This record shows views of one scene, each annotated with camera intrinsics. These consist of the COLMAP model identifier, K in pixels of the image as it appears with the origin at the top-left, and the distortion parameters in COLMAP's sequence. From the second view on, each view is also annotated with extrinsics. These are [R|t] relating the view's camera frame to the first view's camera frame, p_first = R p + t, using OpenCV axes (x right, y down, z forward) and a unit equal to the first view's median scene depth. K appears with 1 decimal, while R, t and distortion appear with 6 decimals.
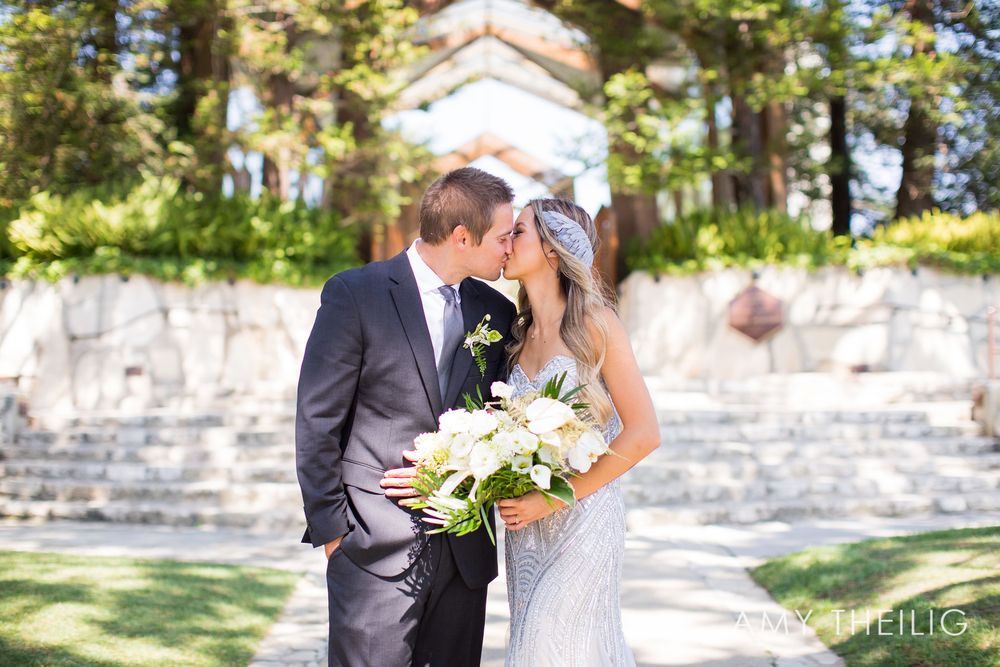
lens RADIAL K [[1862.7, 0, 500.0], [0, 1862.7, 333.5], [0, 0, 1]] dist [-0.123839, -0.230220]
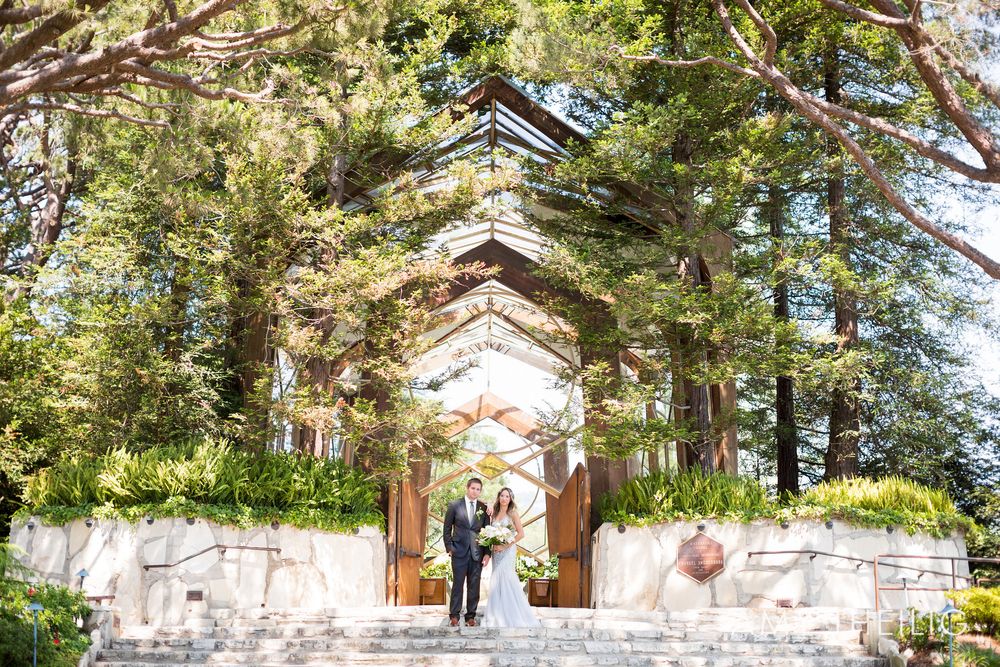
lens RADIAL K [[1862.7, 0, 500.0], [0, 1862.7, 333.5], [0, 0, 1]] dist [-0.123839, -0.230220]
pose [[0.999879, 0.014644, -0.005266, 0.010241], [-0.015207, 0.991287, -0.130837, 0.005131], [0.003305, 0.130901, 0.991390, -0.237914]]
